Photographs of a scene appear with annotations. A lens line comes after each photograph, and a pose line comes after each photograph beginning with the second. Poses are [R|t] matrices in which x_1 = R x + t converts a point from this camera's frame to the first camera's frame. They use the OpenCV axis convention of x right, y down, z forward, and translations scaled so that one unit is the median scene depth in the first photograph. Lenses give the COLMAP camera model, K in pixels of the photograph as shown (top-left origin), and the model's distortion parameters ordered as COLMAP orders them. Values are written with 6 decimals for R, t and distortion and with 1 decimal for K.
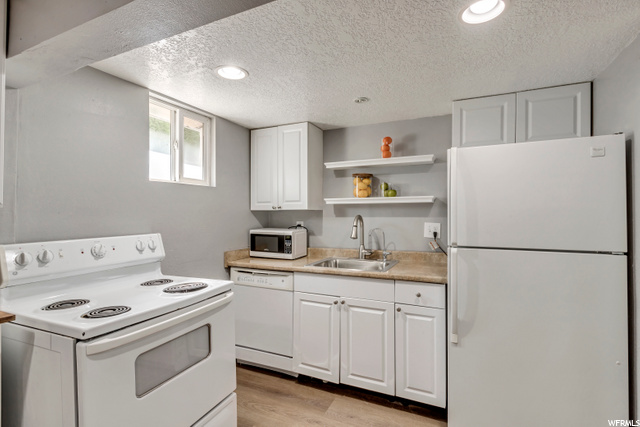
lens RADIAL K [[304.8, 0, 318.9], [0, 304.8, 214.4], [0, 0, 1]] dist [-0.004821, 0.000038]
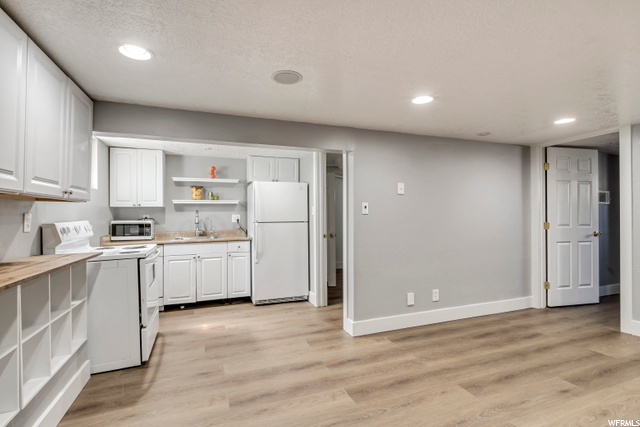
lens RADIAL K [[304.8, 0, 319.8], [0, 304.8, 213.1], [0, 0, 1]] dist [-0.004821, 0.000038]
pose [[0.700037, 0.000242, 0.714106, -0.594635], [0.006042, 0.999962, -0.006261, 0.032254], [-0.714081, 0.008697, 0.700009, -0.672377]]
